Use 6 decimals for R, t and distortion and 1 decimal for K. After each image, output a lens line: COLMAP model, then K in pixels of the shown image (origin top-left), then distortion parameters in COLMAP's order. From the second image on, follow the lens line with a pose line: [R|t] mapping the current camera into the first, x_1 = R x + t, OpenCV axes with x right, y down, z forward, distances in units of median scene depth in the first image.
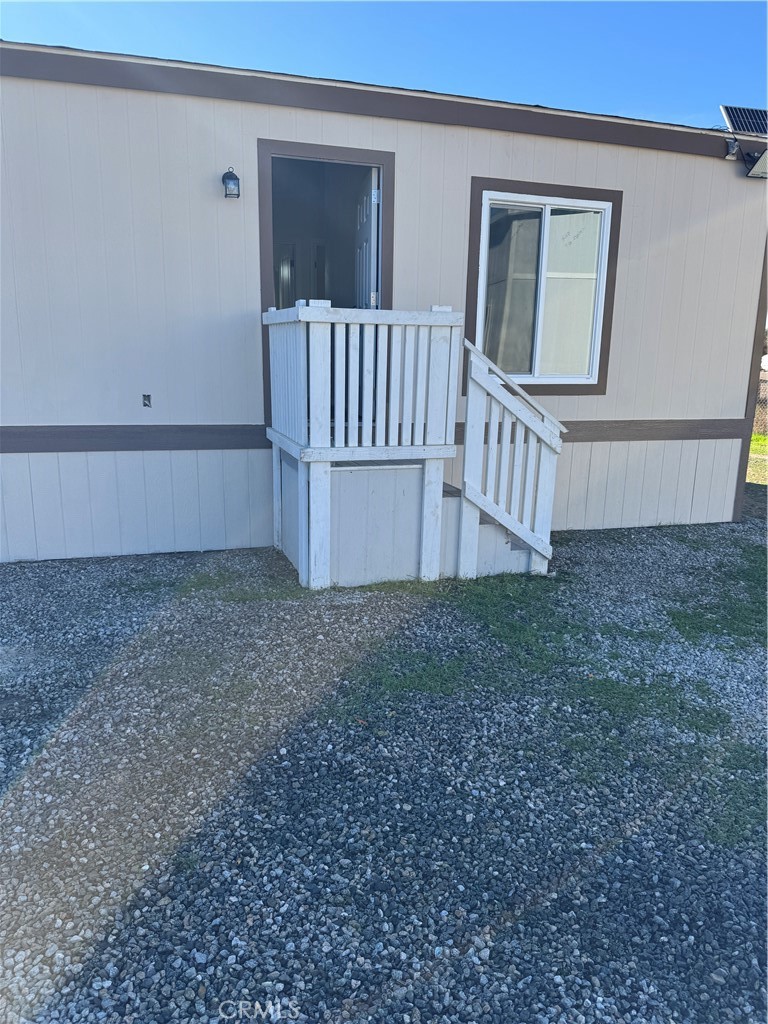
lens RADIAL K [[722.5, 0, 376.3], [0, 722.5, 516.3], [0, 0, 1]] dist [0.083543, -0.125609]
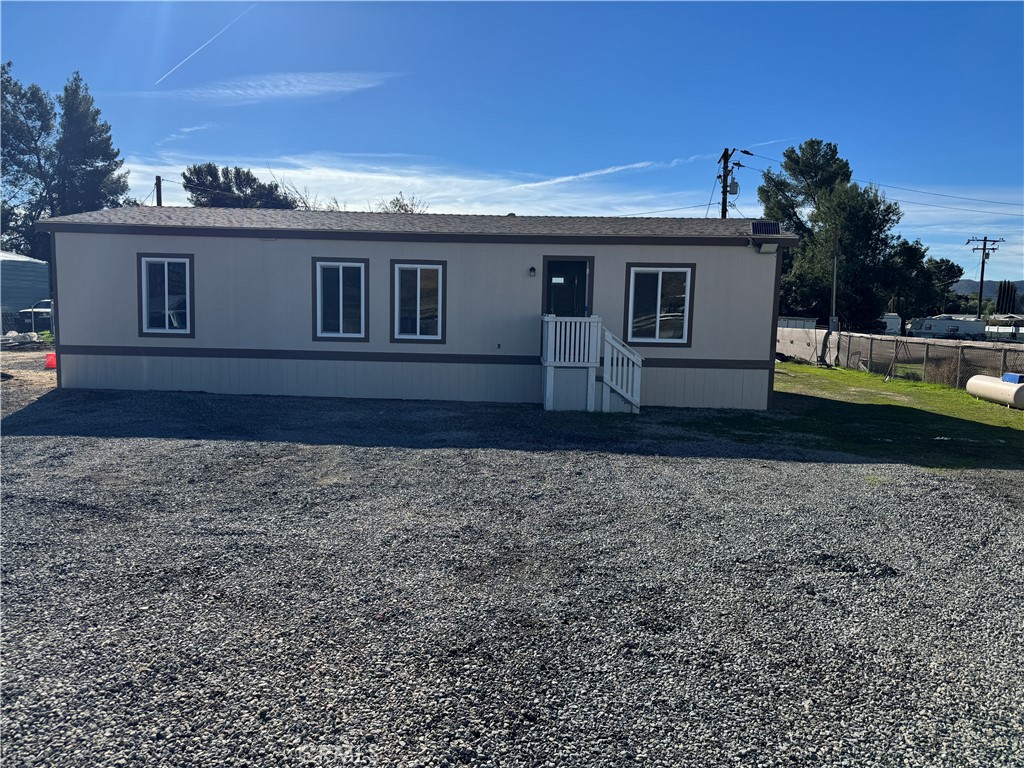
lens RADIAL K [[722.5, 0, 513.8], [0, 722.5, 385.6], [0, 0, 1]] dist [0.083543, -0.125609]
pose [[0.951285, 0.029378, -0.306910, 0.624294], [-0.066572, 0.991540, -0.111432, 0.310215], [0.301040, 0.126435, 0.945193, -1.666793]]
